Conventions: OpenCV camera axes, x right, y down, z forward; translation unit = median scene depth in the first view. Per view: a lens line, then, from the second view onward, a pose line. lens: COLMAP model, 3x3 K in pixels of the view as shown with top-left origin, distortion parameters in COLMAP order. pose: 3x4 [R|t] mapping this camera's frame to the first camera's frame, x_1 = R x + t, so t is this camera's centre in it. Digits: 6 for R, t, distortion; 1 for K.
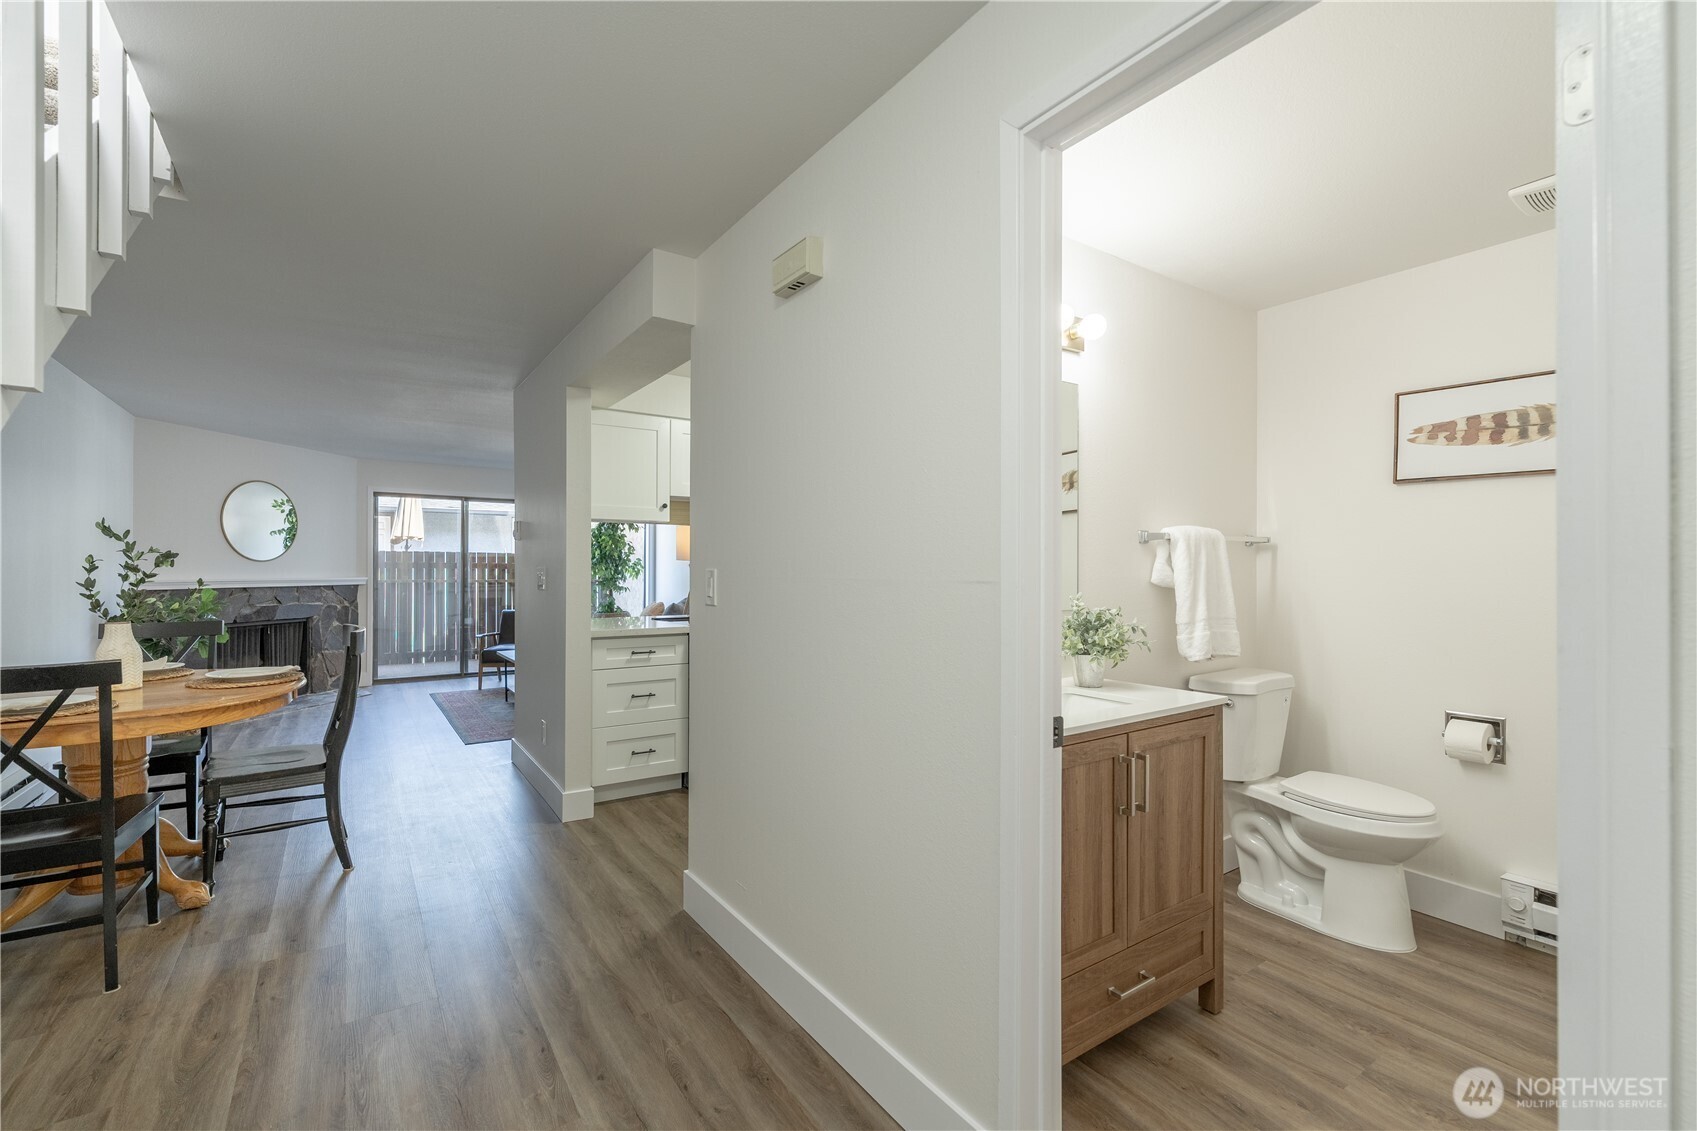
lens RADIAL K [[728.4, 0, 794.1], [0, 728.4, 568.2], [0, 0, 1]] dist [0.000047, -0.000811]
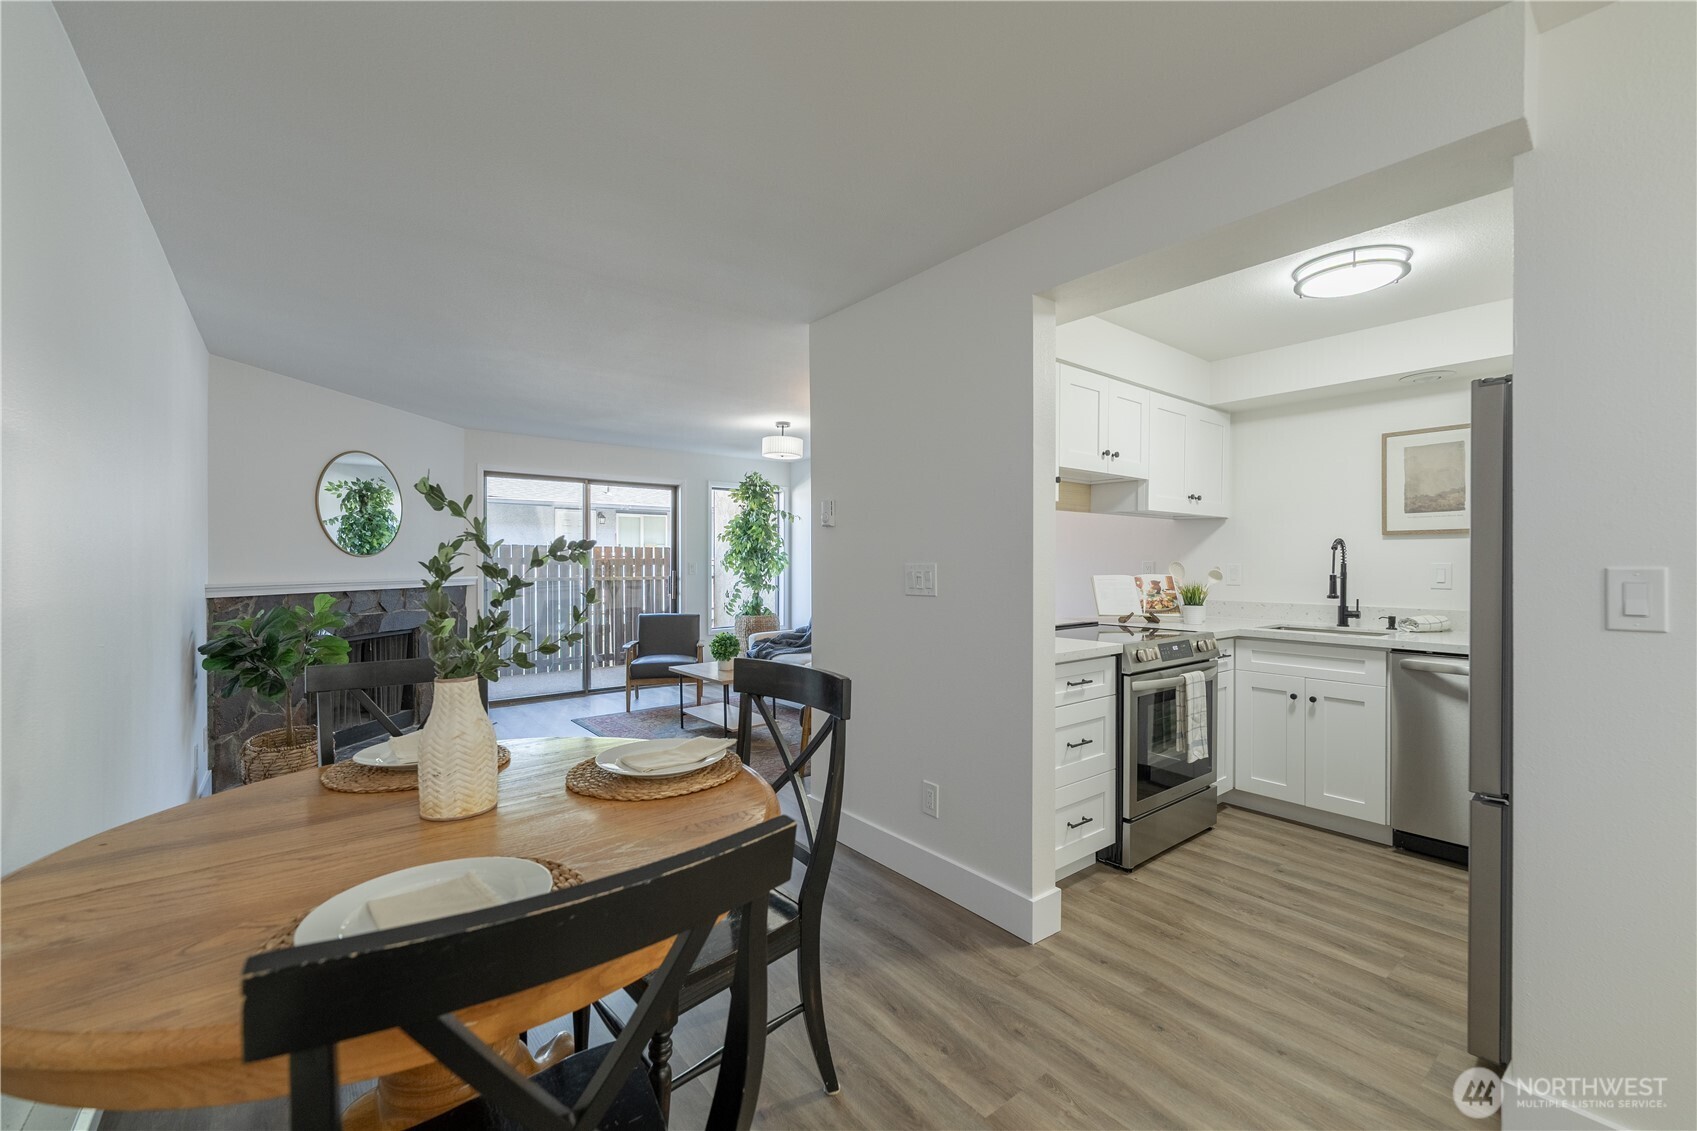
lens RADIAL K [[690.1, 0, 854.1], [0, 690.1, 566.0], [0, 0, 1]] dist [-0.000893, -0.000126]
pose [[0.992002, -0.003954, 0.126160, -0.733052], [0.003206, 0.999976, 0.006135, -0.005574], [-0.126181, -0.005682, 0.991991, 0.511339]]
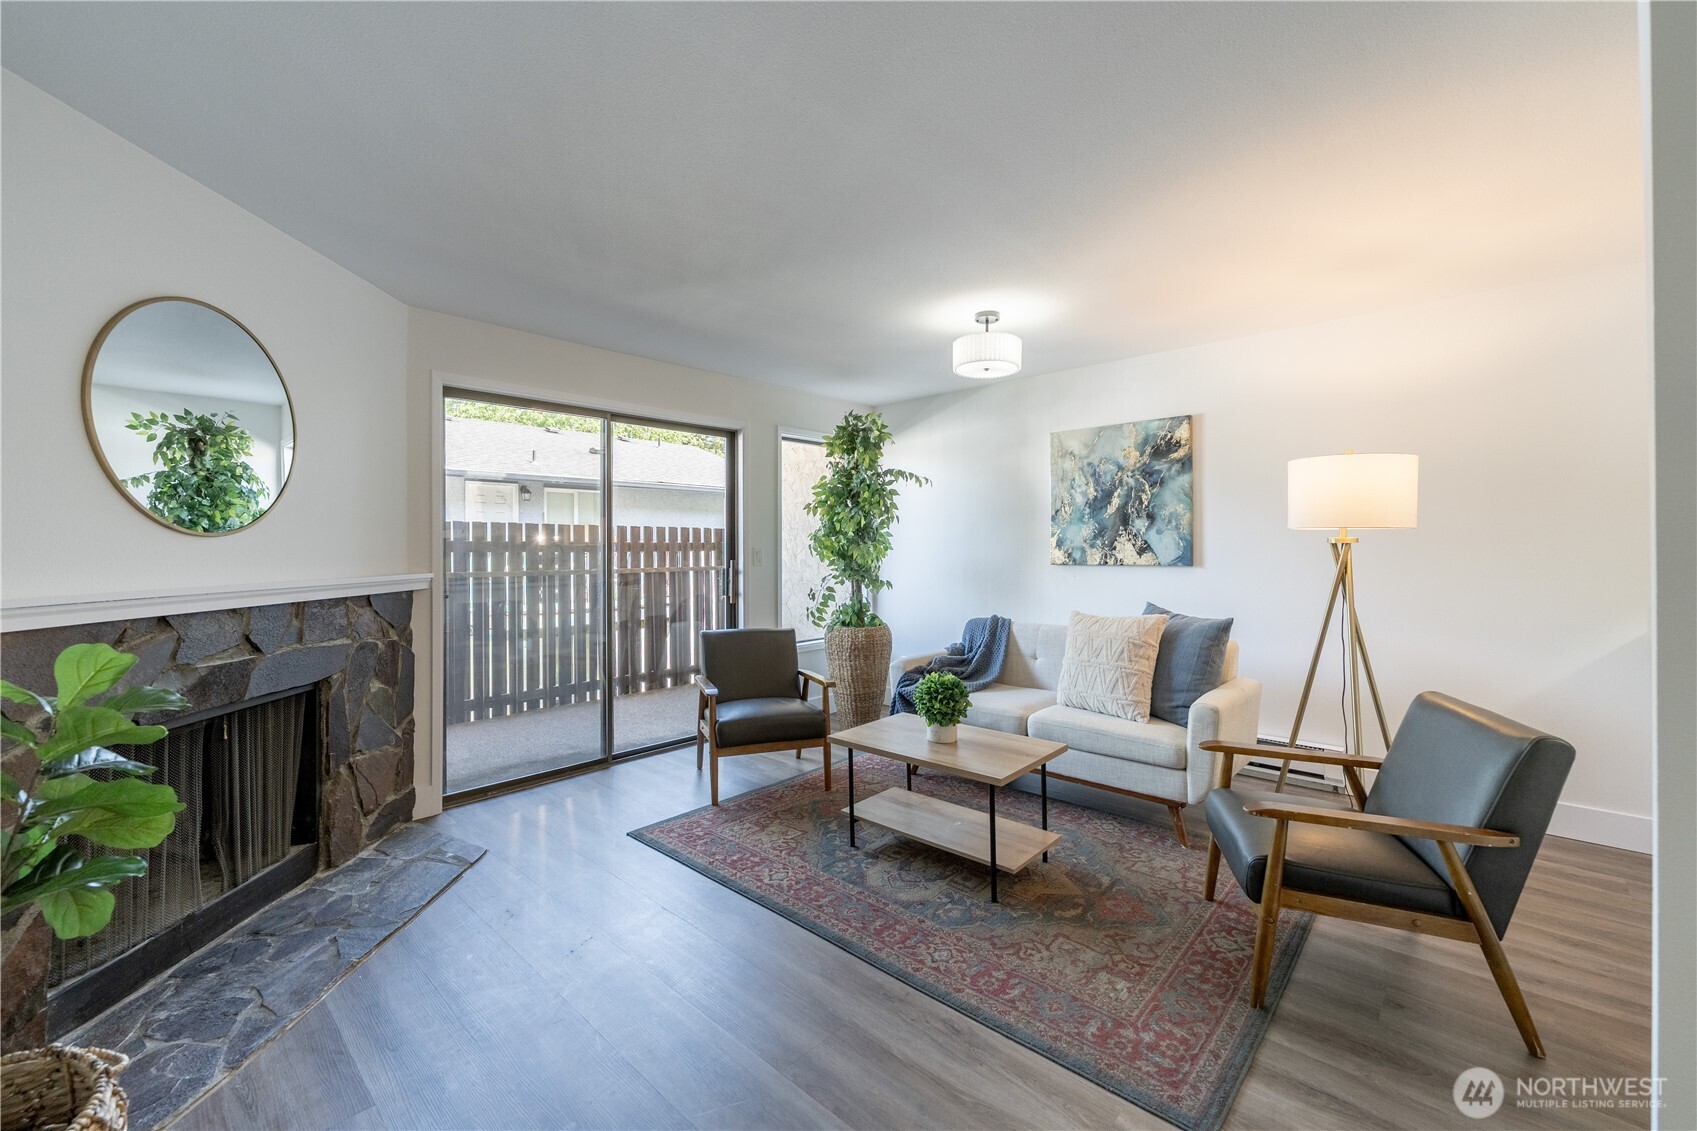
lens RADIAL K [[684.4, 0, 851.5], [0, 684.4, 545.9], [0, 0, 1]] dist [-0.011392, 0.000146]
pose [[0.959395, -0.007435, 0.281967, -1.246539], [0.008169, 0.999966, -0.001428, -0.004697], [-0.281946, 0.003673, 0.959423, 1.429730]]
